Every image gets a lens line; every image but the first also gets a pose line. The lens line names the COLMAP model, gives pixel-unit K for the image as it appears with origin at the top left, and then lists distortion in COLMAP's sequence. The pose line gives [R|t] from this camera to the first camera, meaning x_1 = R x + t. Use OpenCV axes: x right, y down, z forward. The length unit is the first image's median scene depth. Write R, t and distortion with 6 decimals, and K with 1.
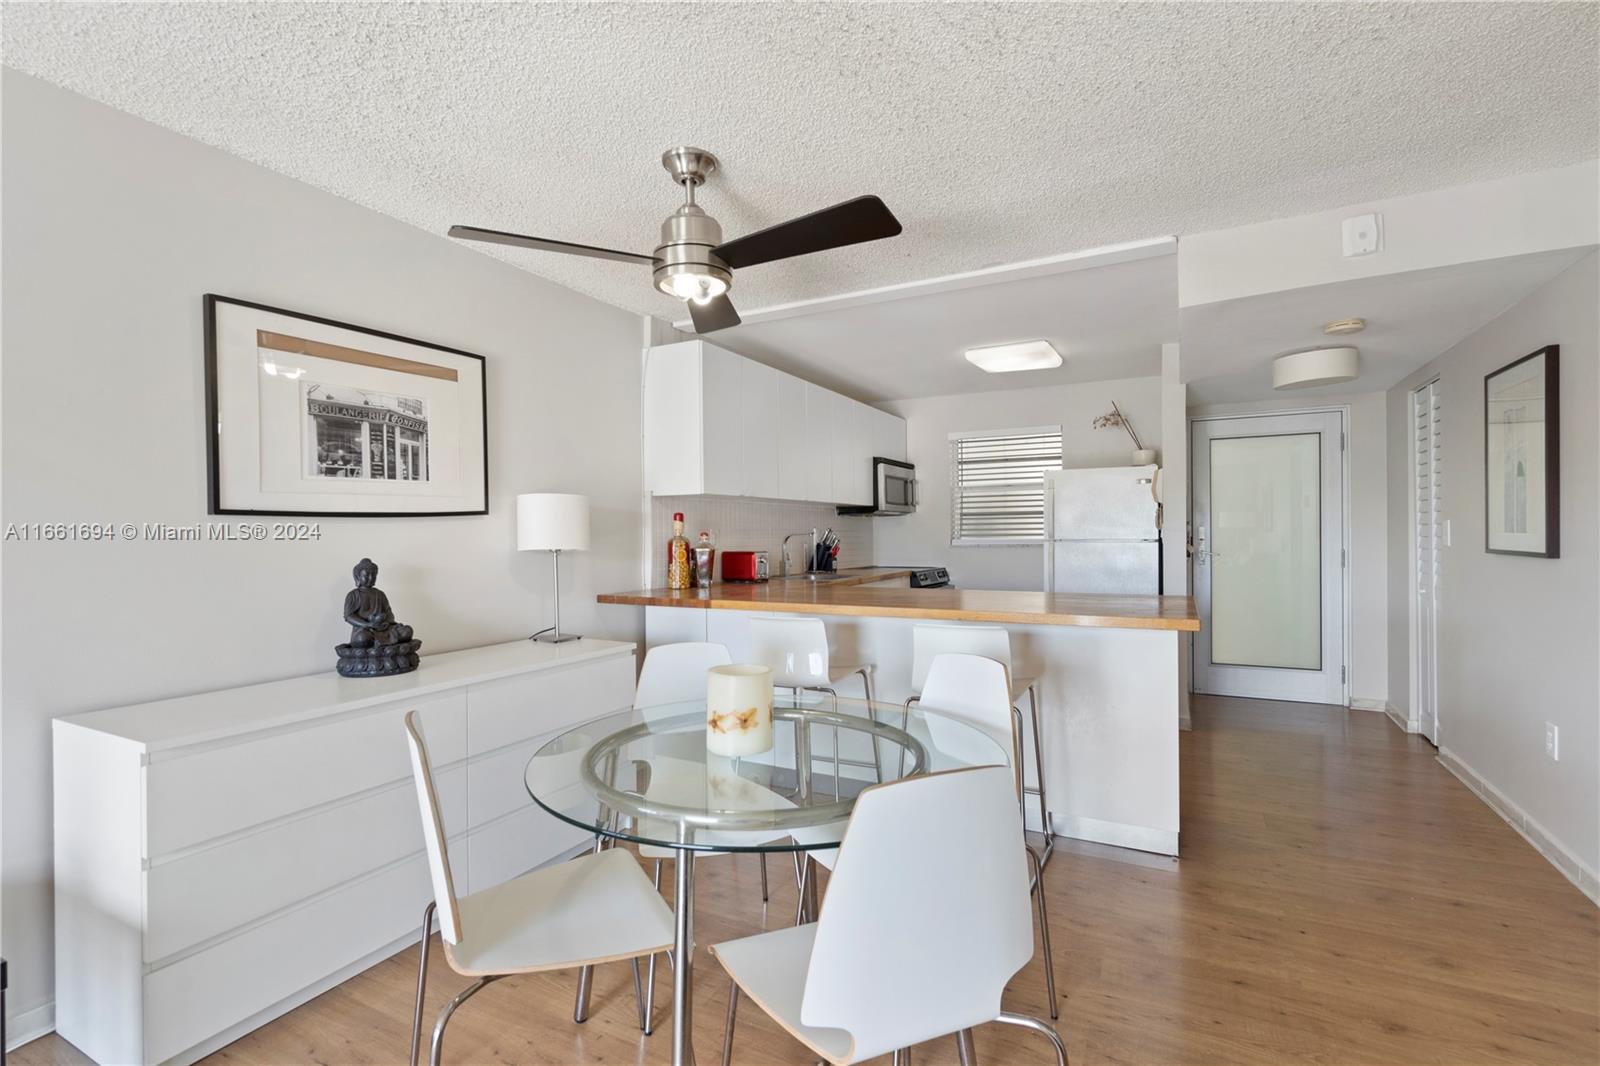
lens RADIAL K [[729.1, 0, 804.5], [0, 729.1, 536.7], [0, 0, 1]] dist [-0.008443, 0.004228]
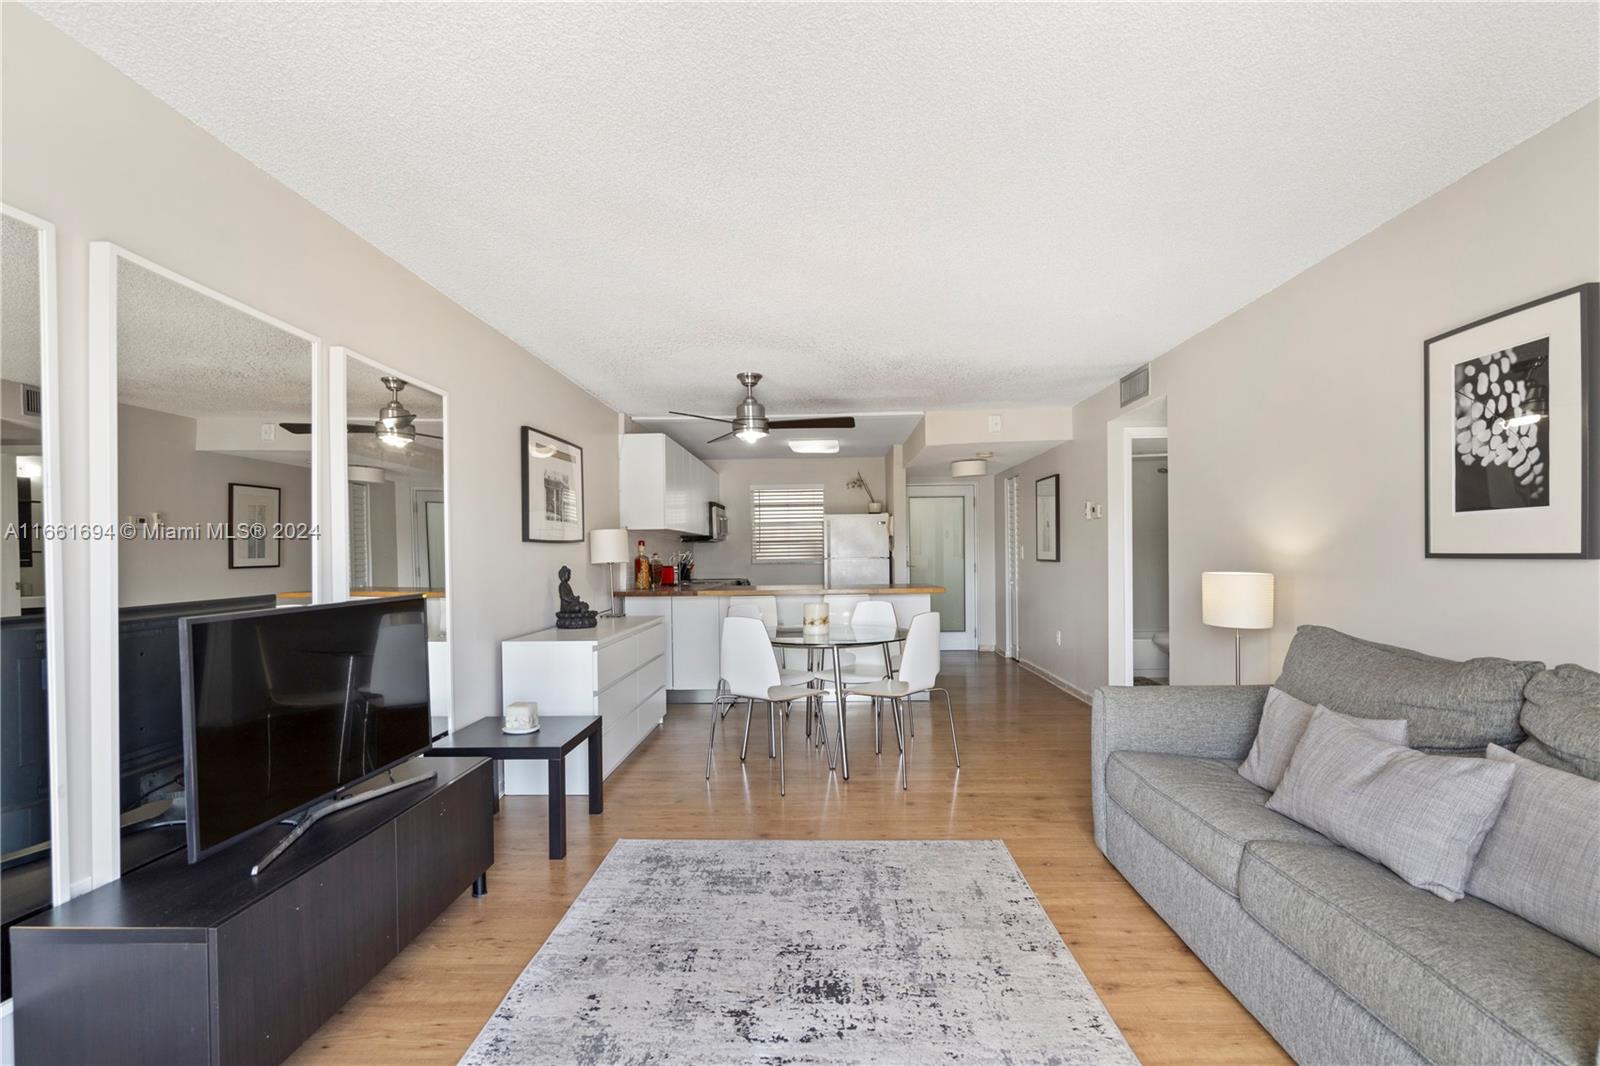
lens RADIAL K [[729.1, 0, 798.9], [0, 729.1, 561.1], [0, 0, 1]] dist [-0.008443, 0.004228]
pose [[0.904202, -0.006855, 0.427050, -0.708184], [0.007576, 0.999971, 0.000010, 0.018865], [-0.427038, 0.003226, 0.904228, -0.742717]]
